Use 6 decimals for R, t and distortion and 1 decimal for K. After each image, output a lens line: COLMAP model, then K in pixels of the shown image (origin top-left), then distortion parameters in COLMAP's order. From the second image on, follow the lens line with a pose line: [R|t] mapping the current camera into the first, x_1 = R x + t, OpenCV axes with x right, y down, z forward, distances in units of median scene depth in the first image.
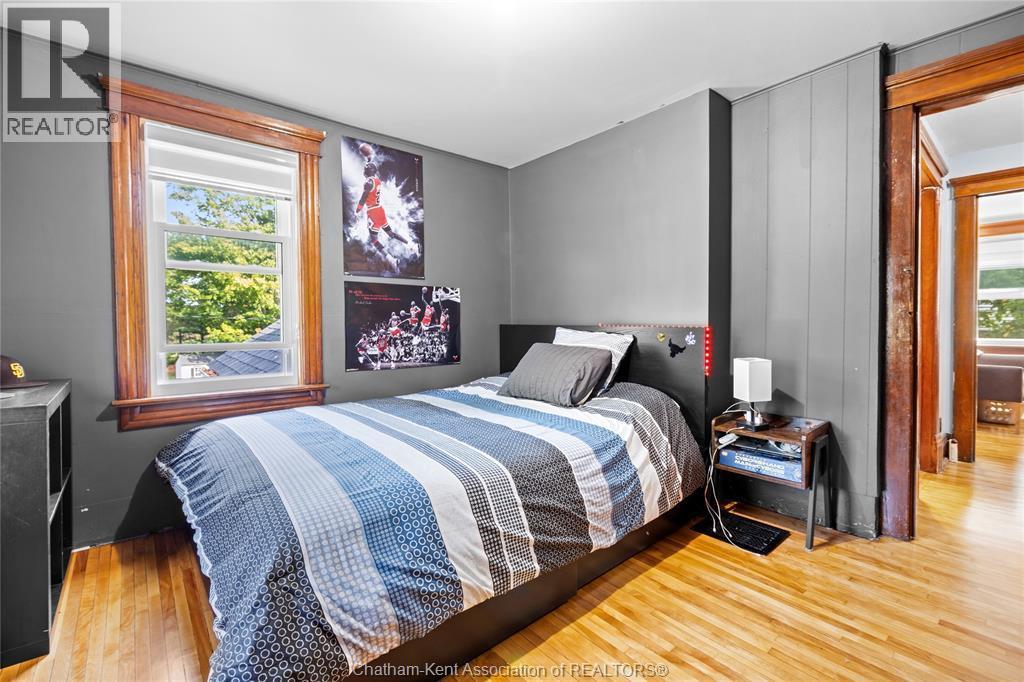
lens RADIAL K [[453.4, 0, 511.7], [0, 453.4, 336.8], [0, 0, 1]] dist [0.003299, 0.000364]
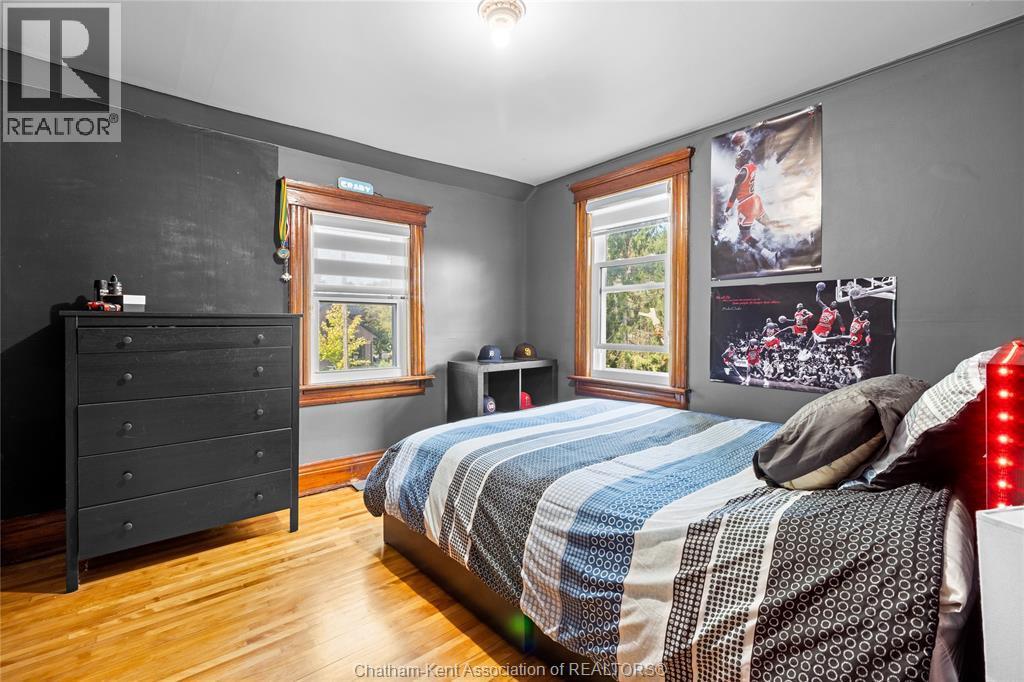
lens RADIAL K [[453.4, 0, 511.0], [0, 453.4, 330.1], [0, 0, 1]] dist [0.003299, 0.000364]
pose [[-0.001735, 0.013282, -0.999910, 0.550876], [-0.035580, 0.999278, 0.013335, -0.027091], [0.999365, 0.035600, -0.001261, 0.532515]]
